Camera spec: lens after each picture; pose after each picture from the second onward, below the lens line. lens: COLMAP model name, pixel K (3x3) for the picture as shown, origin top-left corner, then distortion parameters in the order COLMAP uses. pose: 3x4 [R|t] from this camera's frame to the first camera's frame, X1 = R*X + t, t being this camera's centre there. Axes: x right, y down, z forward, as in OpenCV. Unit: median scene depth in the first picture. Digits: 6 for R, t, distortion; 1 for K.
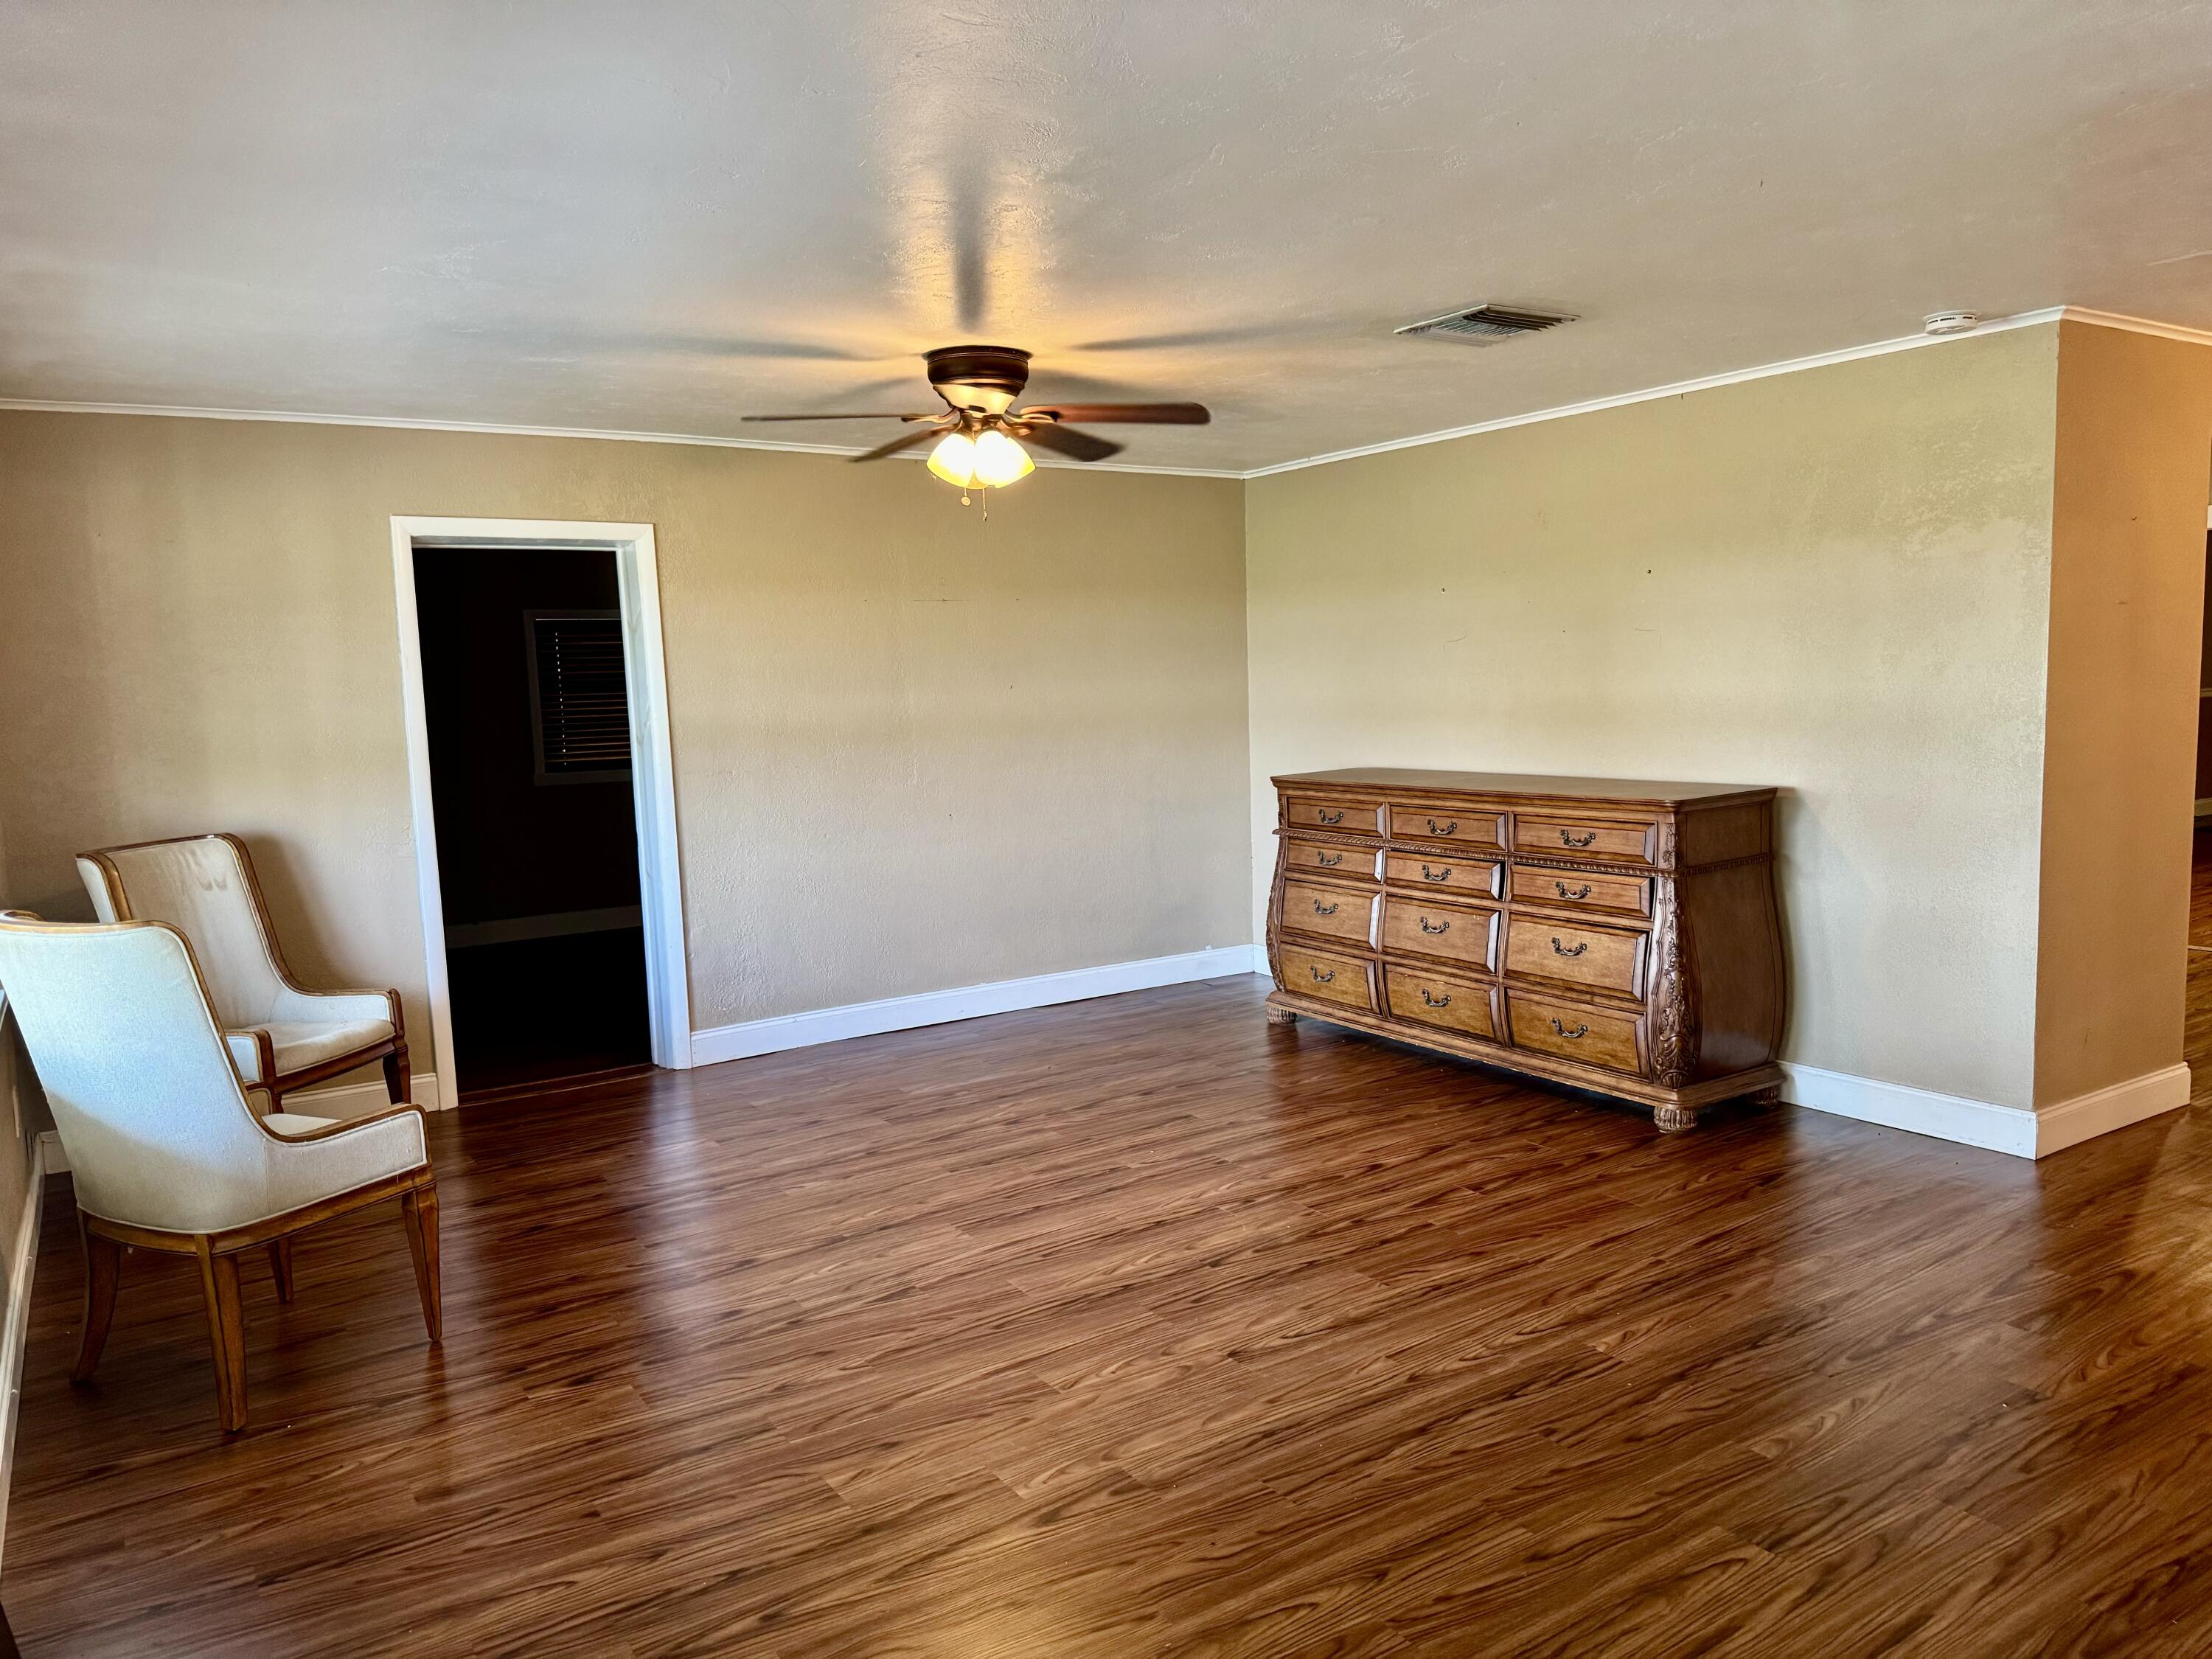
lens RADIAL K [[1565.3, 0, 1103.7], [0, 1565.3, 824.7], [0, 0, 1]] dist [0.066765, -0.067919]
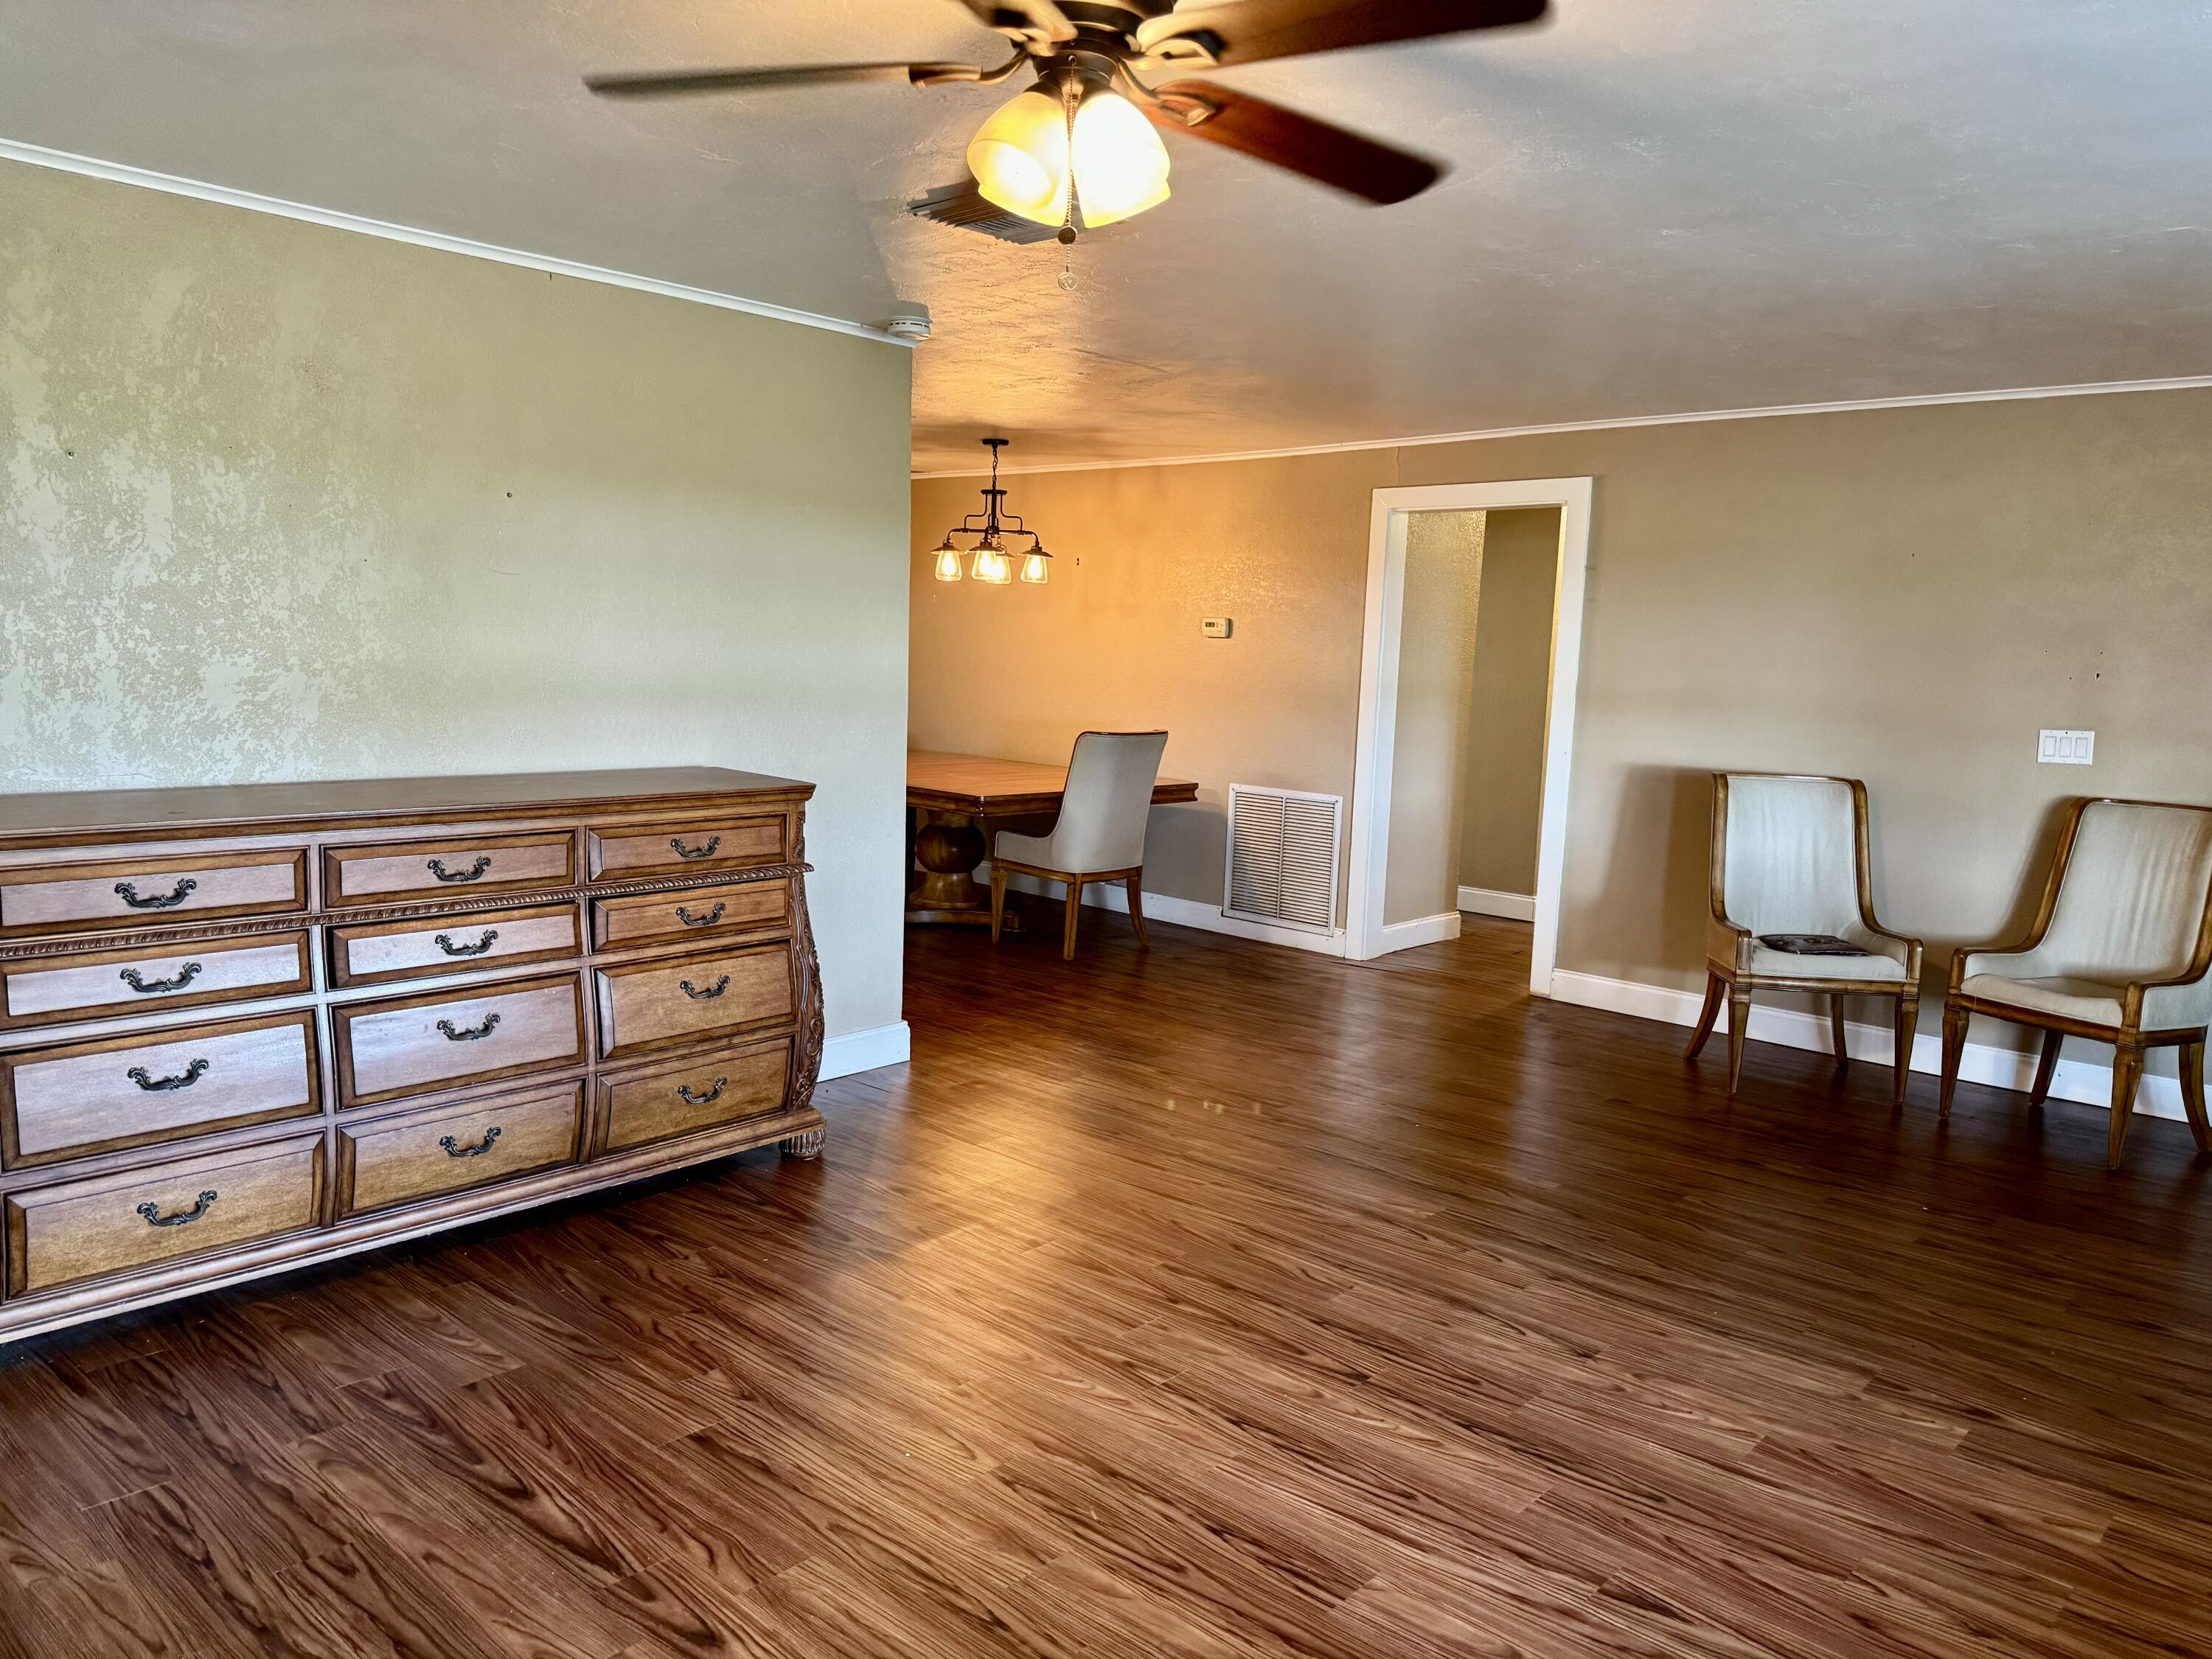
lens RADIAL K [[1565.3, 0, 1123.2], [0, 1565.3, 819.3], [0, 0, 1]] dist [0.066765, -0.067919]
pose [[-0.267288, -0.091729, 0.959241, -0.505706], [0.060904, 0.991860, 0.111819, -0.079872], [-0.961690, 0.088310, -0.259525, 1.015000]]
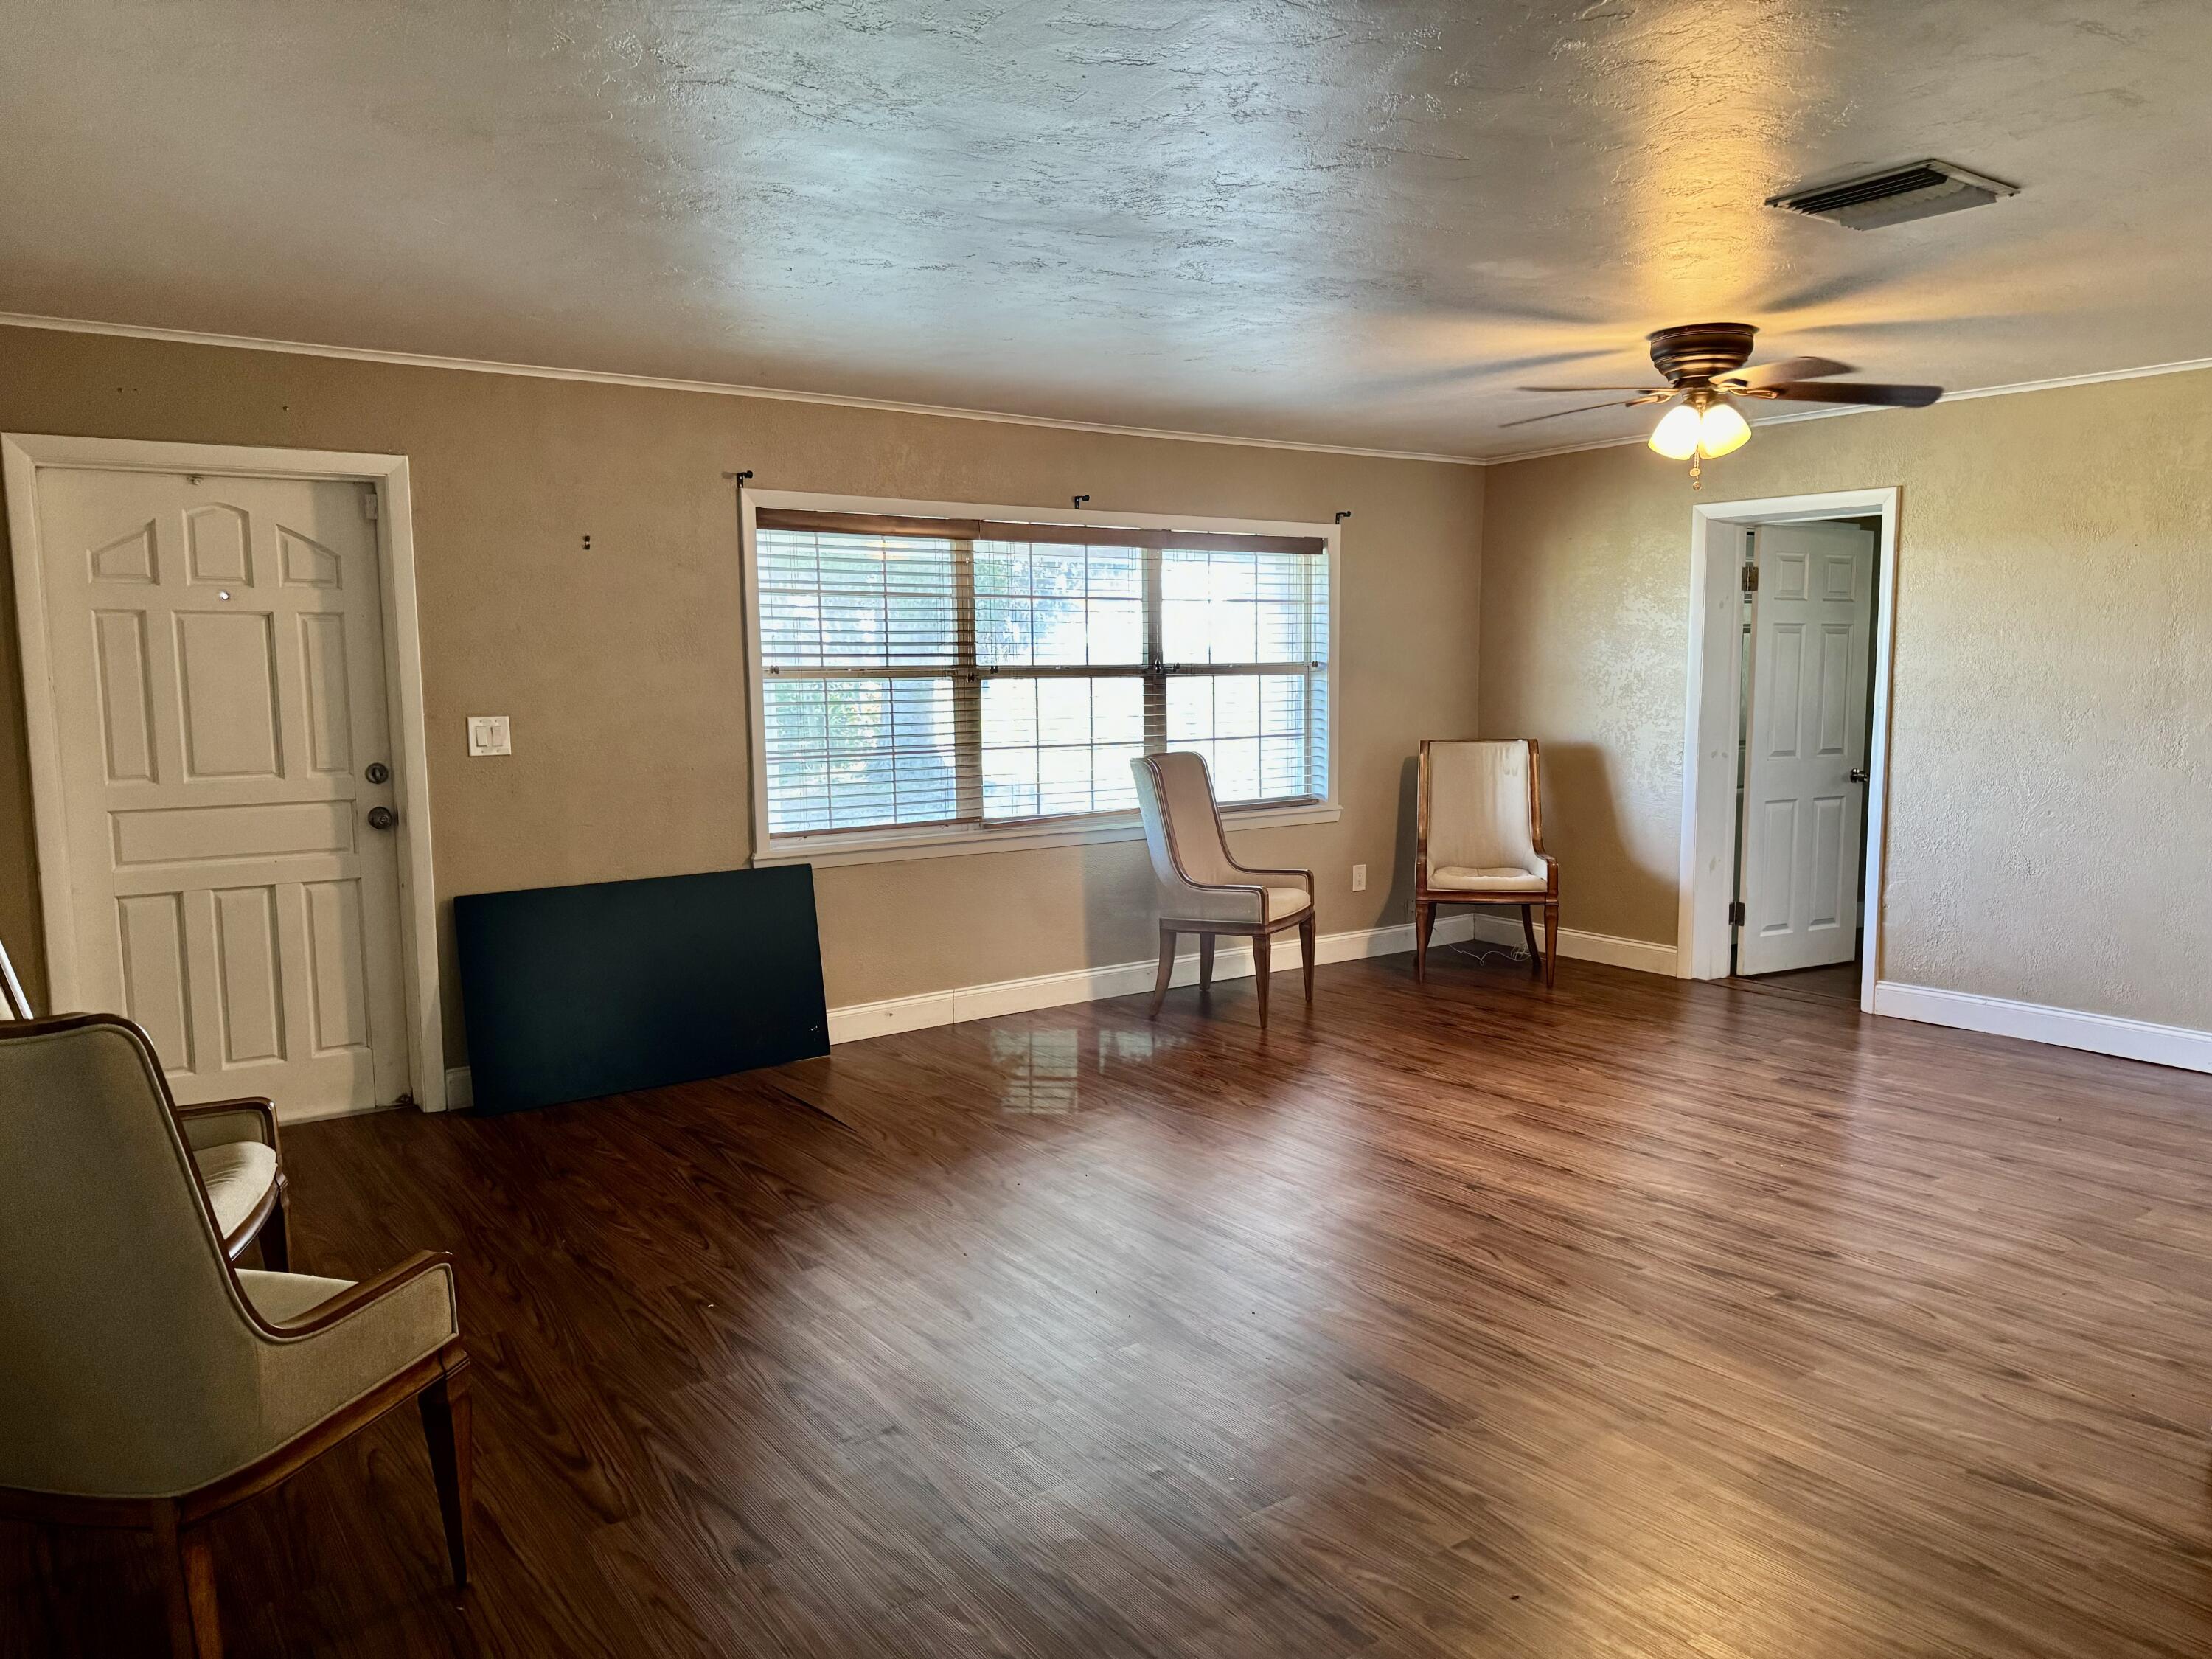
lens RADIAL K [[1565.3, 0, 1103.4], [0, 1565.3, 835.3], [0, 0, 1]] dist [0.066765, -0.067919]
pose [[0.050346, 0.147208, -0.987823, 0.869967], [-0.089515, 0.985762, 0.142338, -0.077267], [0.994712, 0.081259, 0.062806, 0.508739]]
